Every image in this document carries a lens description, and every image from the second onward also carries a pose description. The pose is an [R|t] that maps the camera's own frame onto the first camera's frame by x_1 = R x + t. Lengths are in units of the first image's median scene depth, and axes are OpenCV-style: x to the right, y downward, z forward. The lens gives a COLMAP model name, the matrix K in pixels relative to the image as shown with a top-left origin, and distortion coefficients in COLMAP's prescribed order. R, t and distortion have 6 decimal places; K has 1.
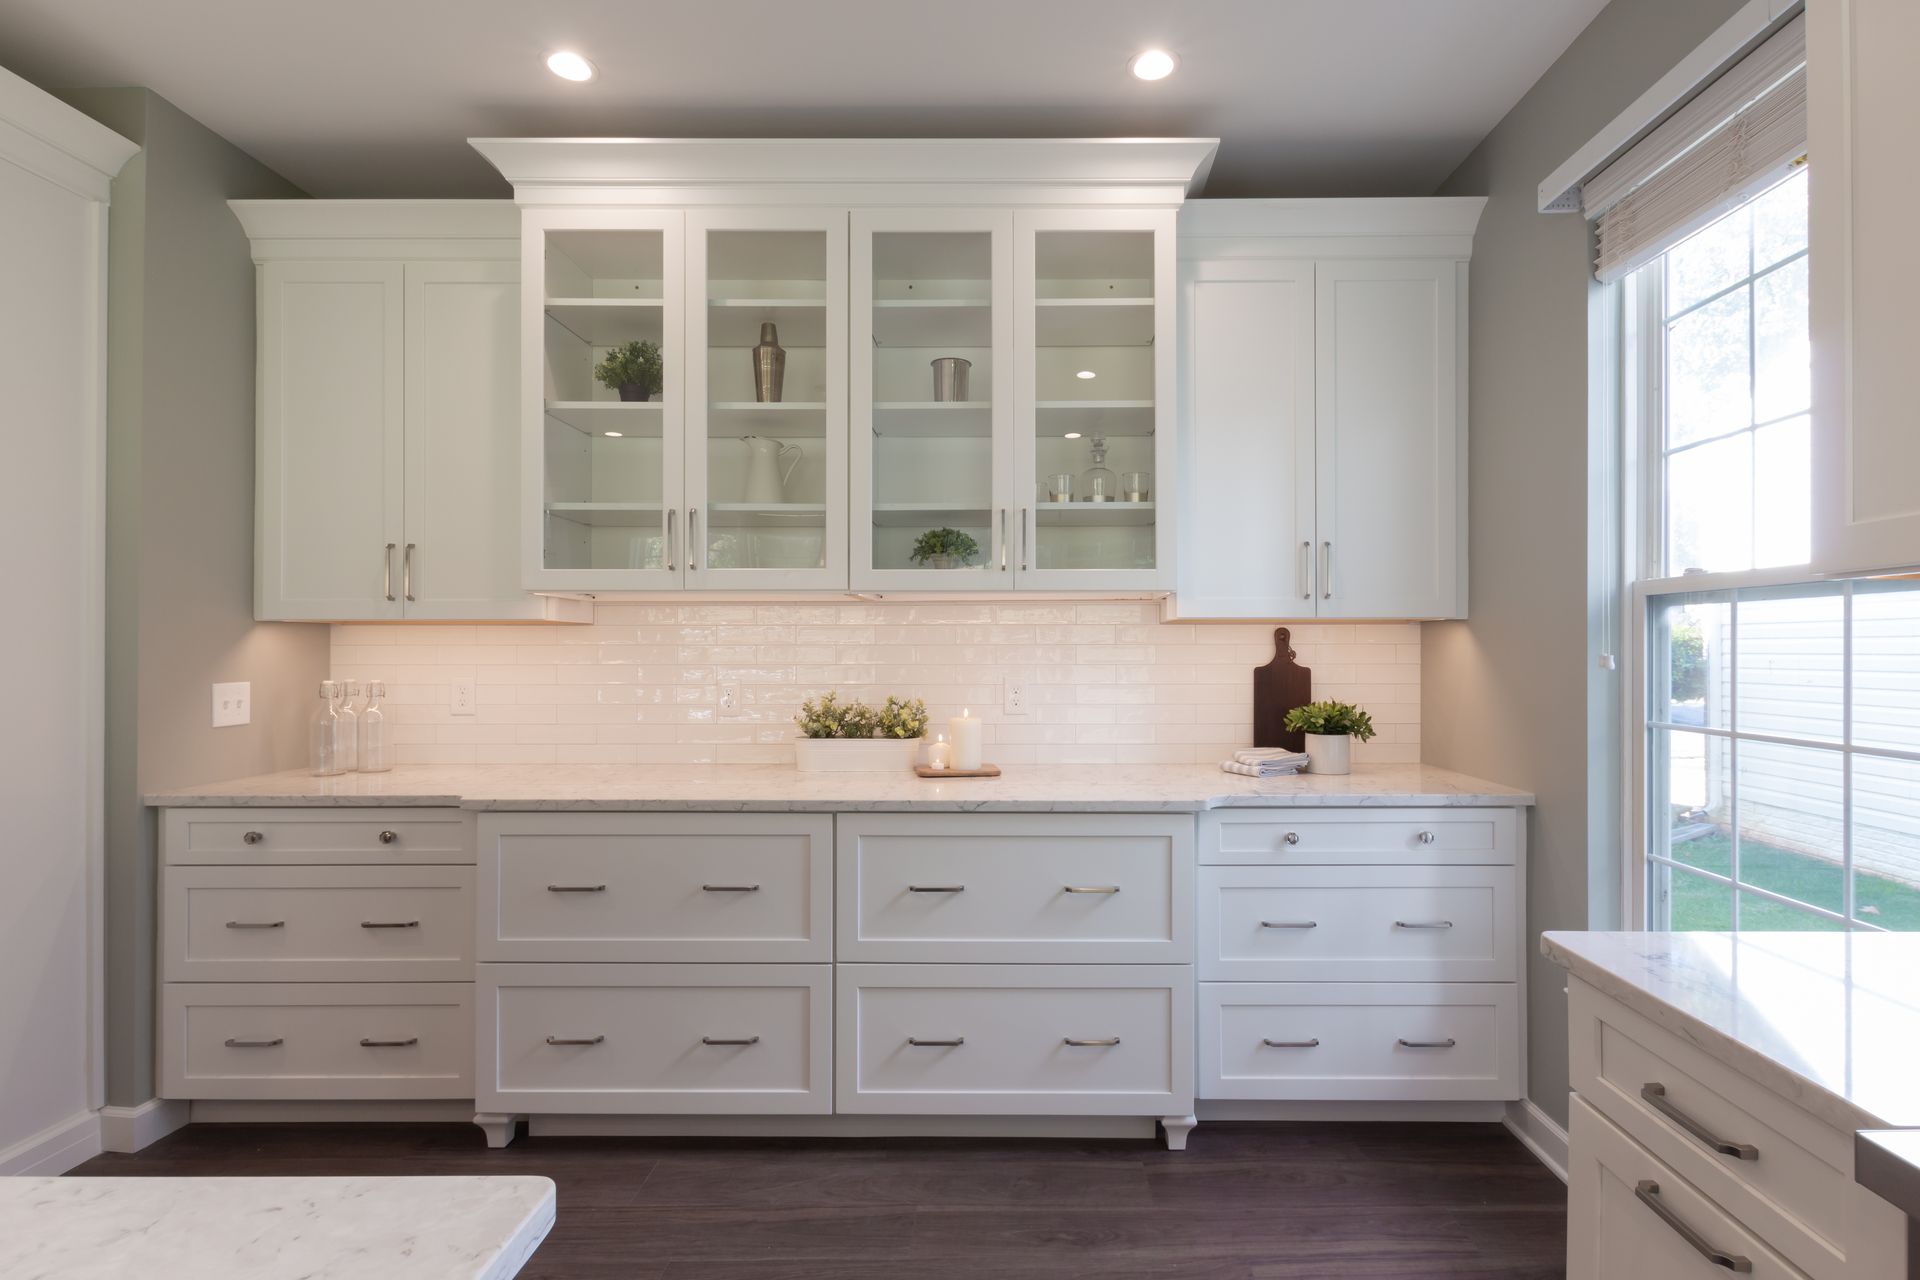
lens RADIAL K [[891.3, 0, 1014.6], [0, 891.3, 640.8], [0, 0, 1]] dist [-0.002570, 0.000126]
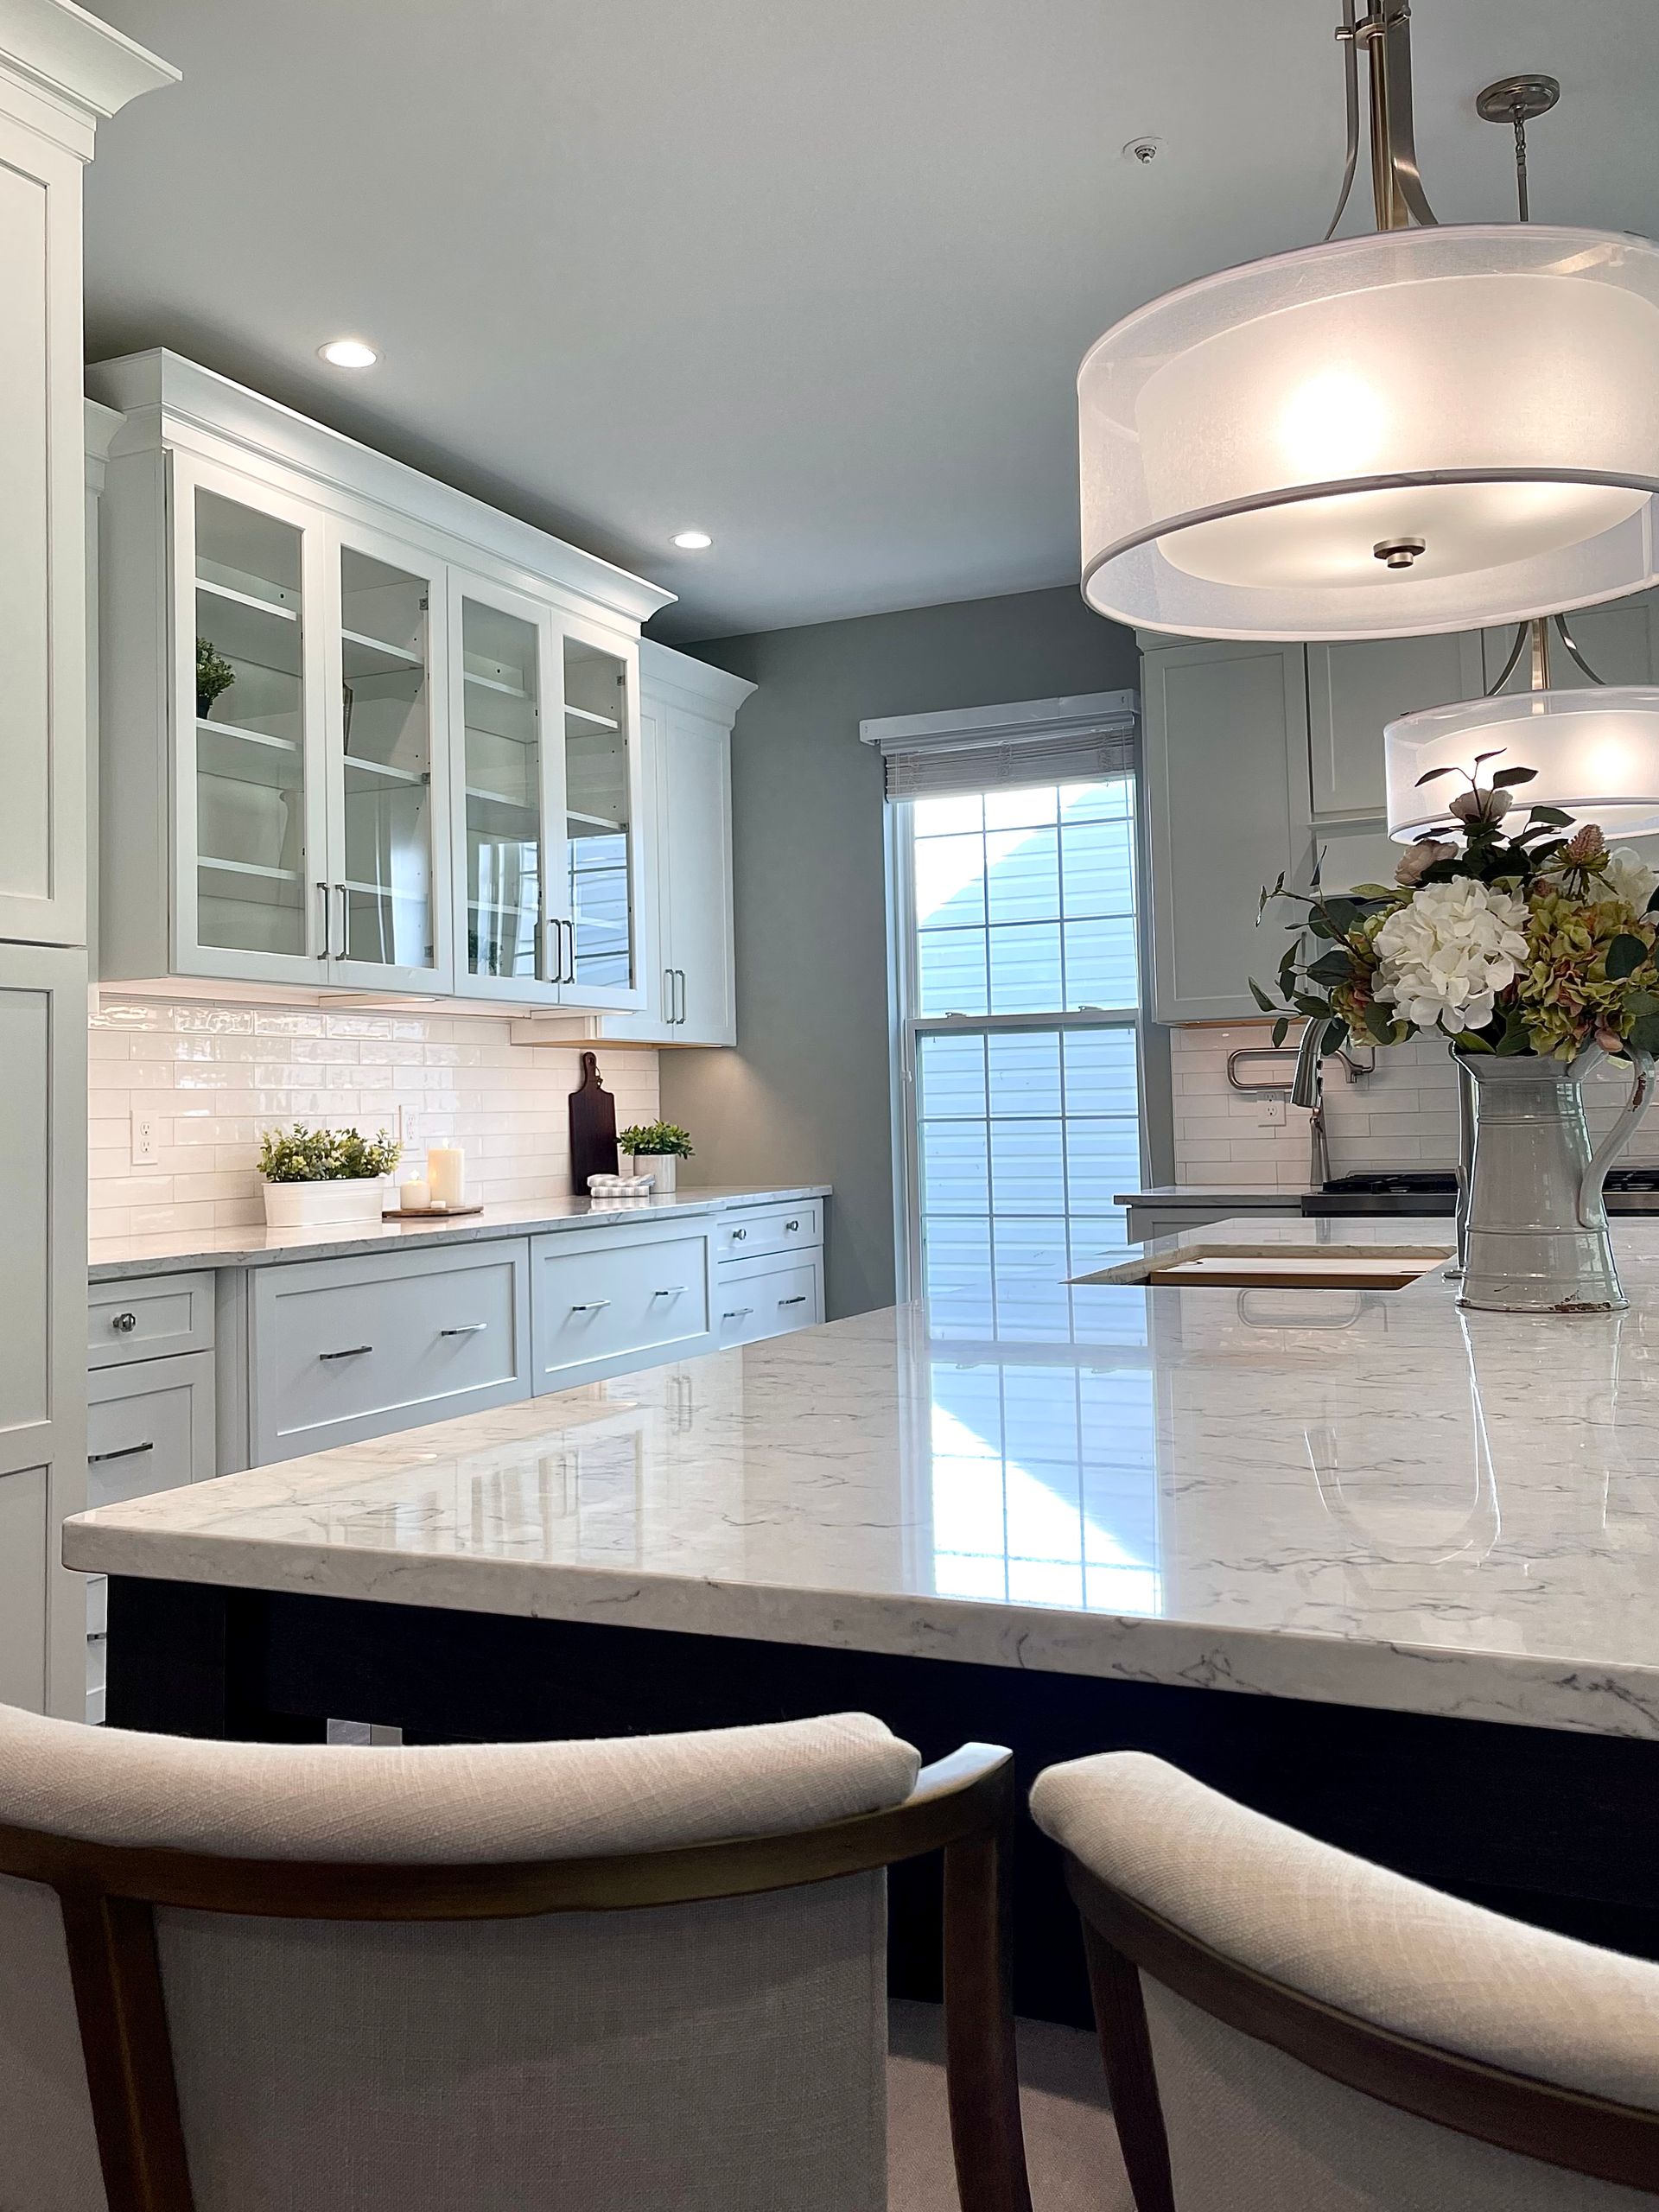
lens RADIAL K [[1923.0, 0, 826.2], [0, 1923.0, 1005.8], [0, 0, 1]] dist [0.033956, -0.004505]
pose [[0.418875, 0.042921, 0.907029, -1.722939], [0.015865, 0.998384, -0.054571, 0.061499], [-0.907905, 0.037248, 0.417517, -0.119663]]
